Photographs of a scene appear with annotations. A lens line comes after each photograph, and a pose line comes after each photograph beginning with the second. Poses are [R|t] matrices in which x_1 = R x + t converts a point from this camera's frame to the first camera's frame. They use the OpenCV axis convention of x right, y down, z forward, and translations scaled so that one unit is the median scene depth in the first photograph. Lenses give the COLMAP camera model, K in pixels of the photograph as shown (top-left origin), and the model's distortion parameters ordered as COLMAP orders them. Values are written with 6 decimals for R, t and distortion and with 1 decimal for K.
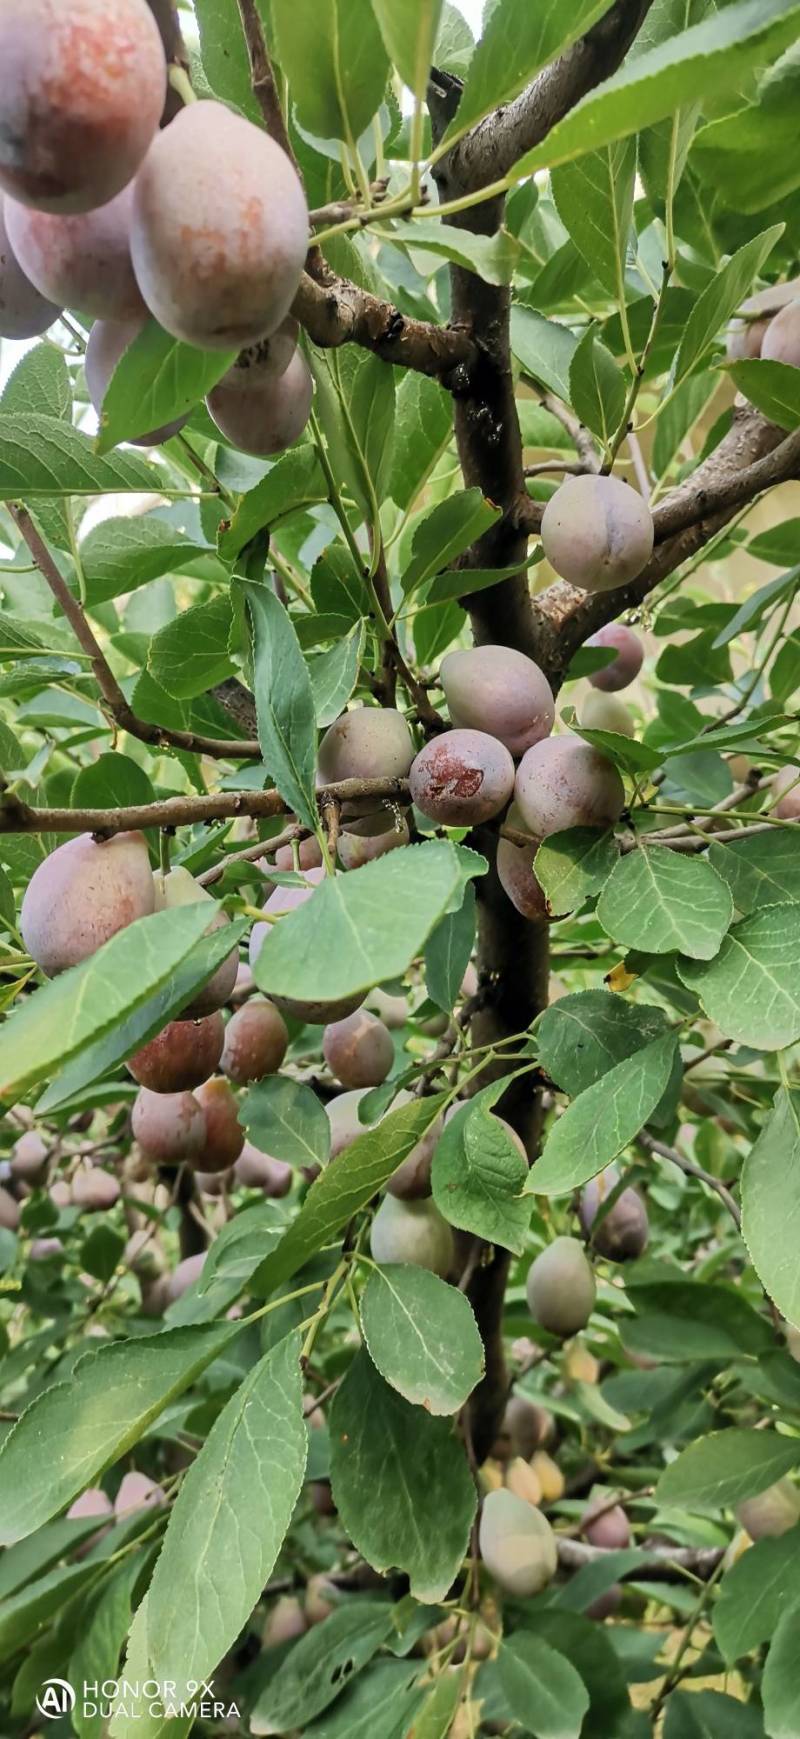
lens RADIAL K [[1311.4, 0, 400.0], [0, 1311.4, 869.5], [0, 0, 1]] dist [0.004200, 0.001661]
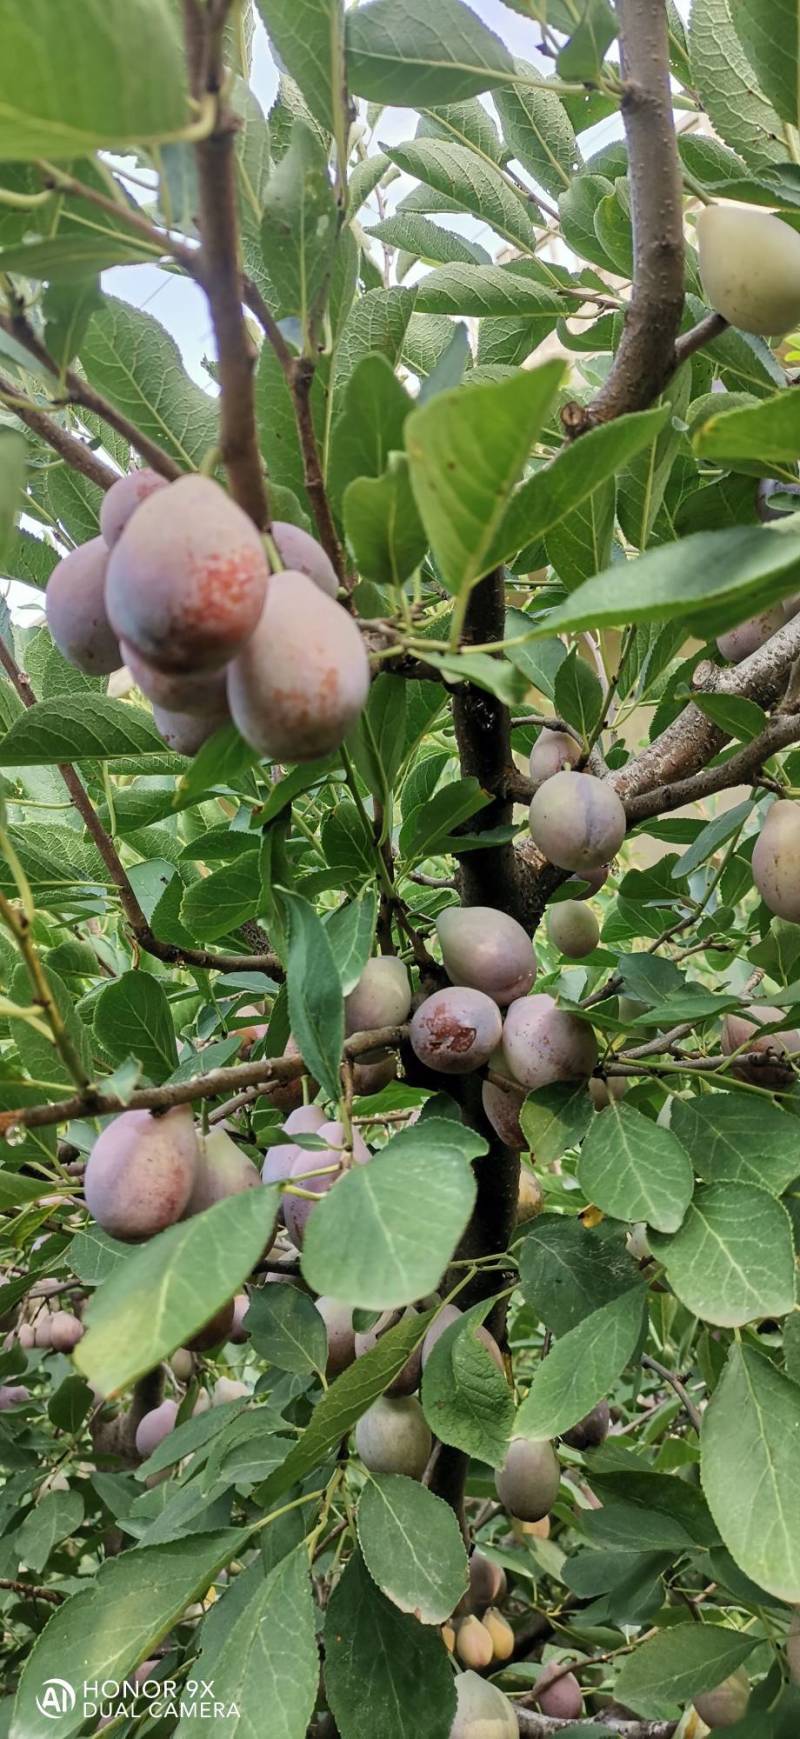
lens RADIAL K [[1288.2, 0, 400.0], [0, 1288.2, 869.5], [0, 0, 1]] dist [0.002800, -0.005329]
pose [[0.999090, 0.028713, 0.031540, -0.044176], [-0.025728, 0.995493, -0.091279, -0.113713], [-0.034019, 0.090384, 0.995326, -0.136130]]
